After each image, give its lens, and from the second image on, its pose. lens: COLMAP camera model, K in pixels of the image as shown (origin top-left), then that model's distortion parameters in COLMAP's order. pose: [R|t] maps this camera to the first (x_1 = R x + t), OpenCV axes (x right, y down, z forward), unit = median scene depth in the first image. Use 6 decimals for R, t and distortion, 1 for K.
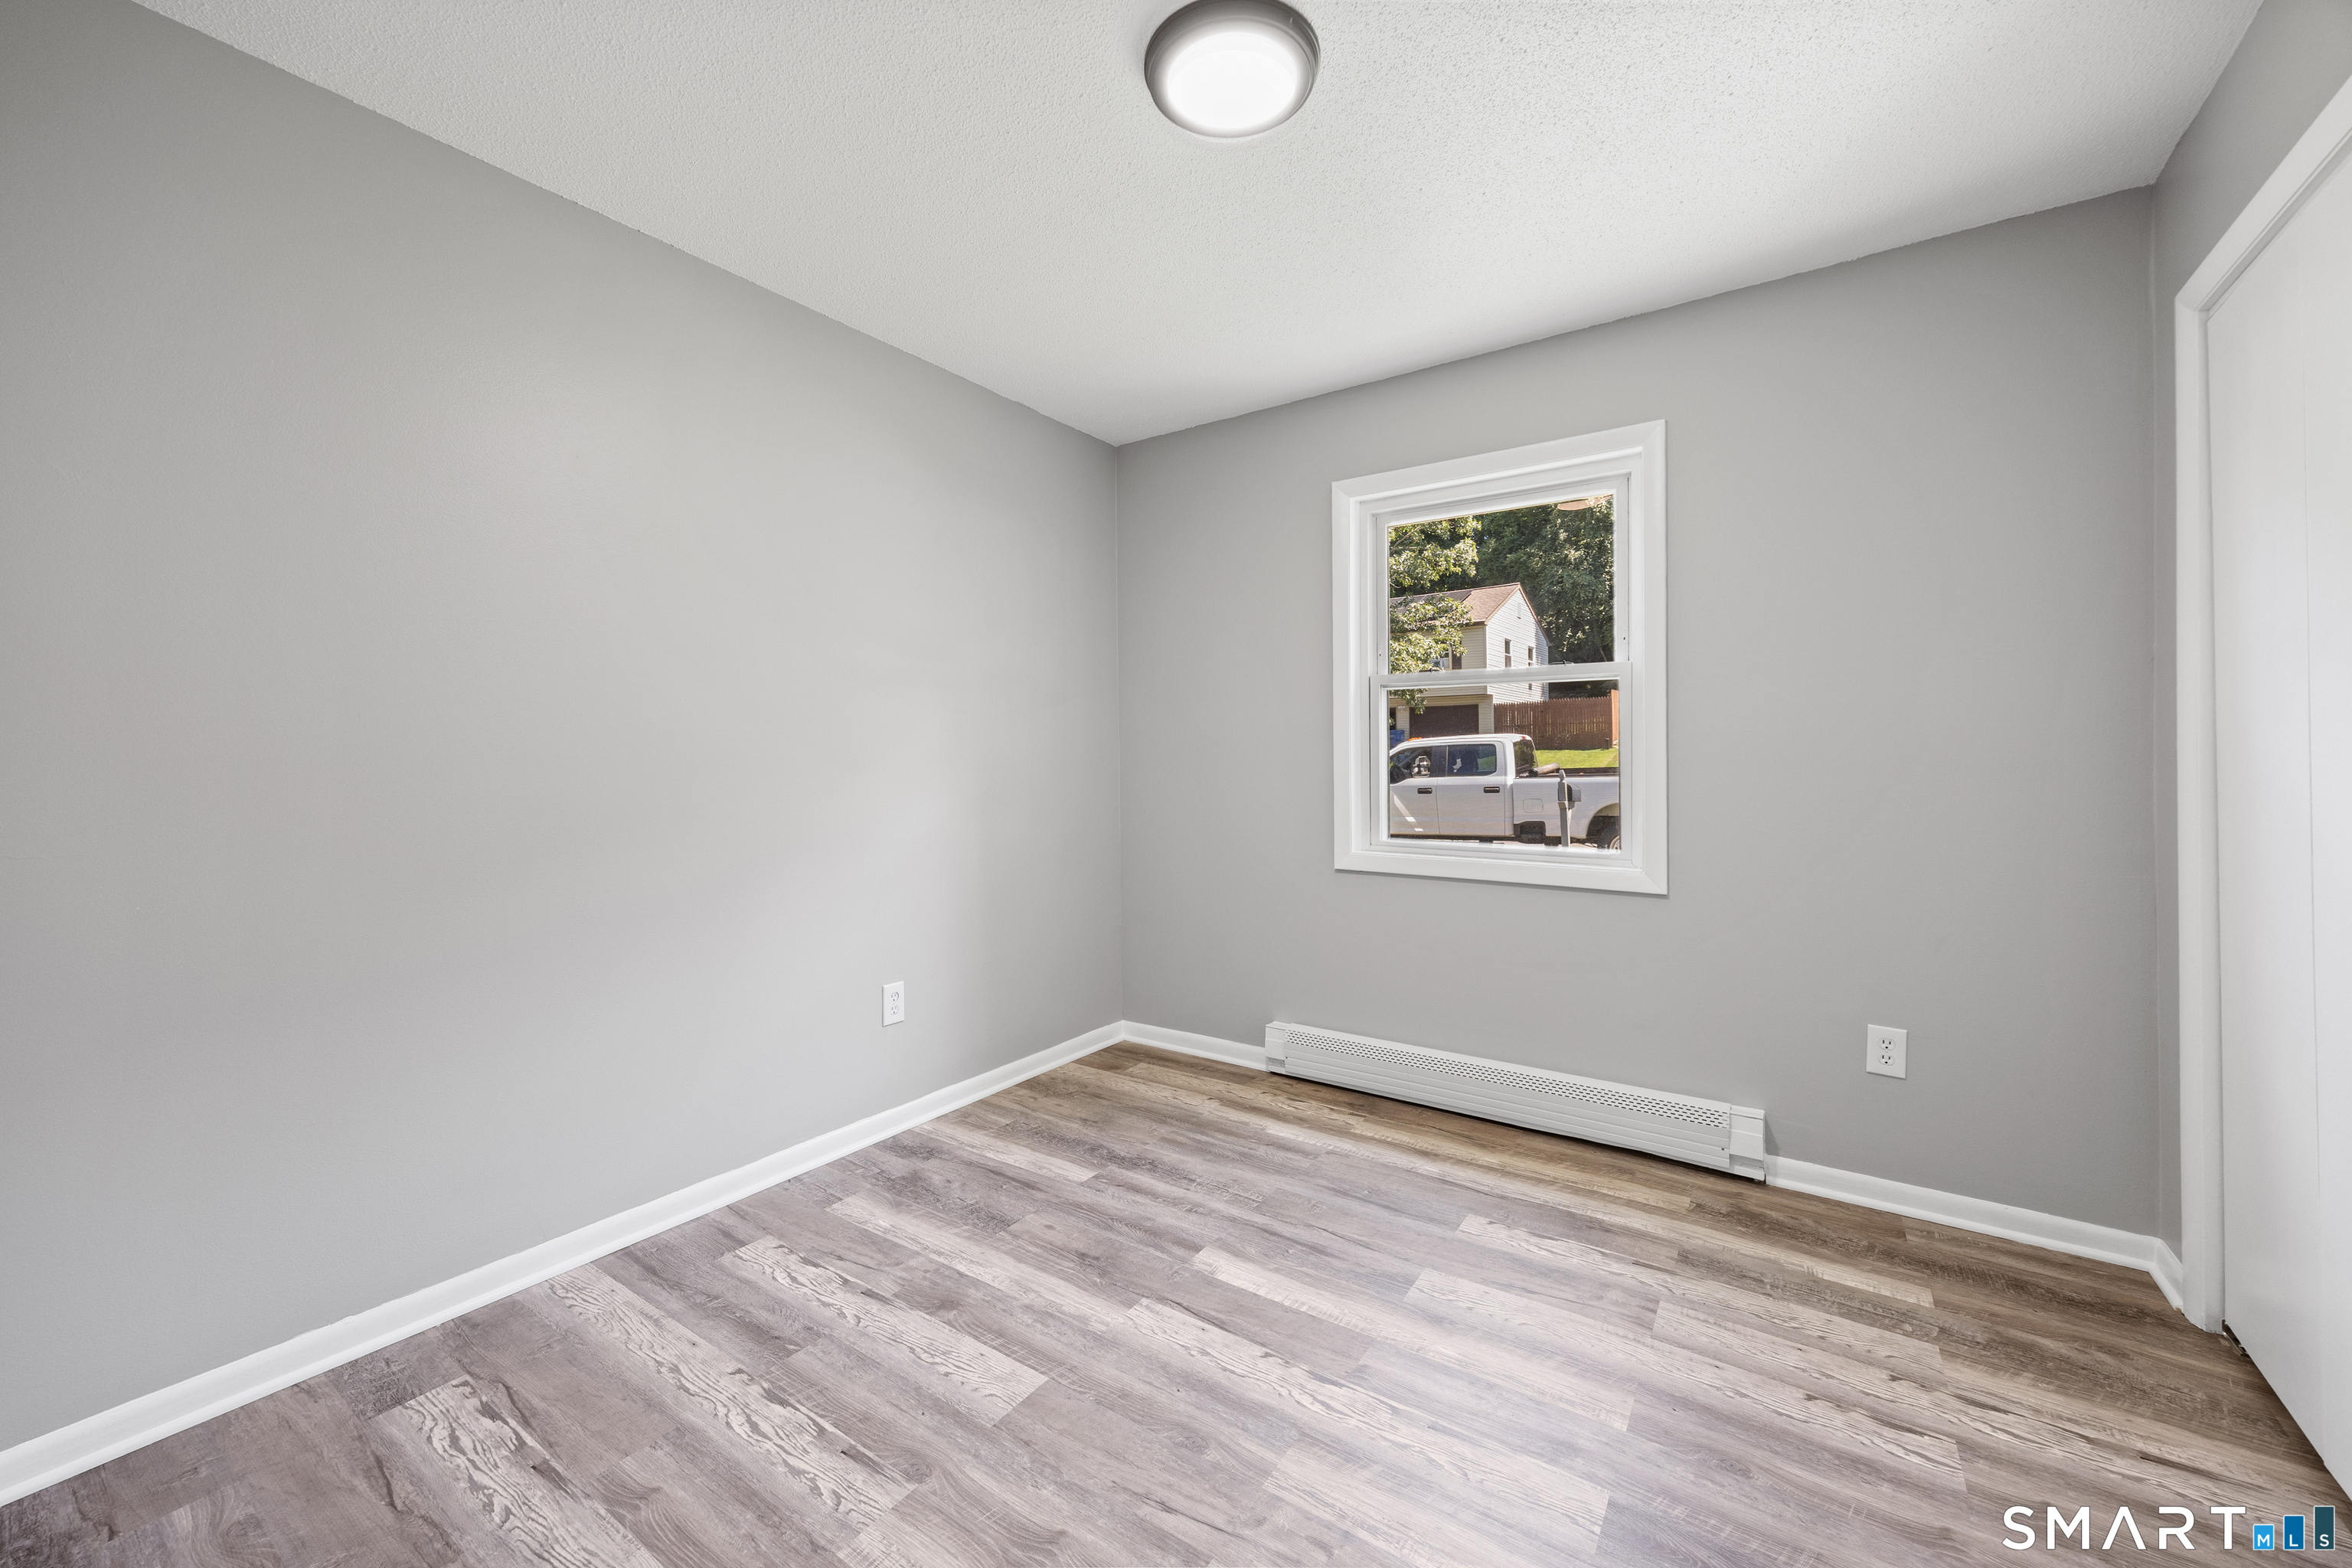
lens RADIAL K [[918.2, 0, 1176.2], [0, 918.2, 756.5], [0, 0, 1]] dist [0.001513, 0.000277]
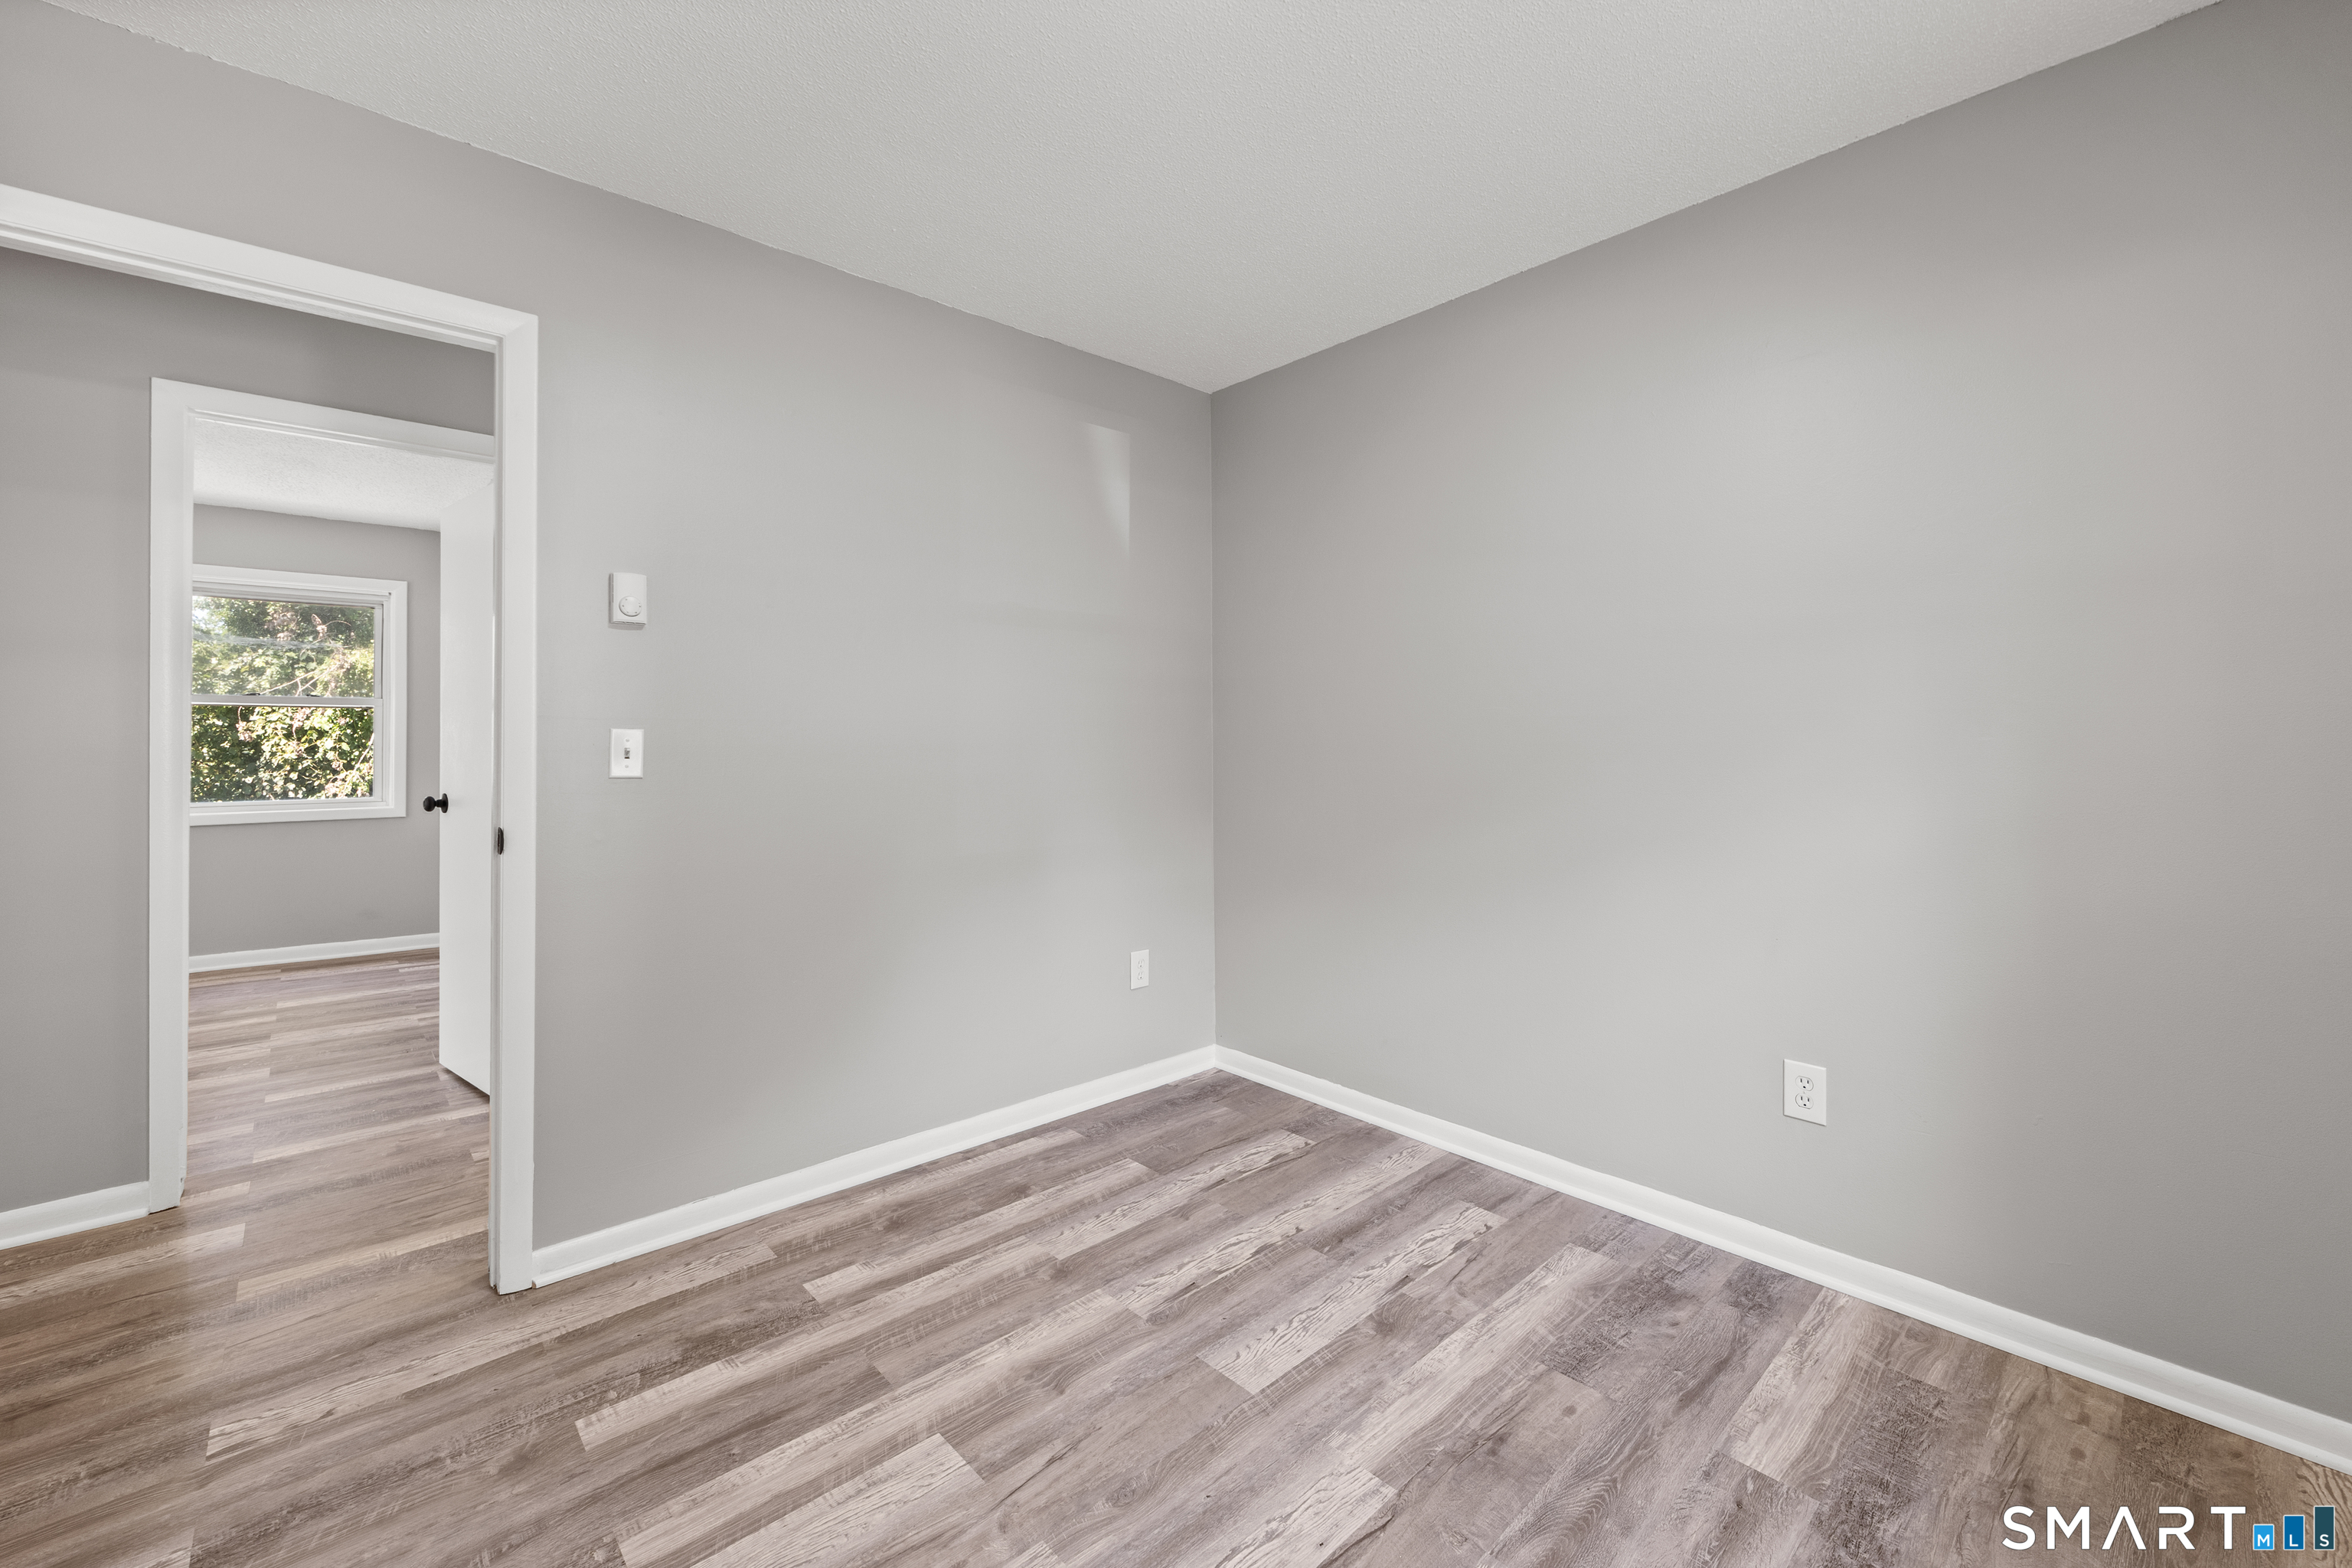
lens RADIAL K [[939.9, 0, 1168.1], [0, 939.9, 730.4], [0, 0, 1]] dist [-0.001967, 0.000224]
pose [[-0.231116, -0.009920, -0.972876, 0.755116], [0.004774, 0.999924, -0.011330, -0.002714], [0.972915, -0.007264, -0.231051, 1.030892]]
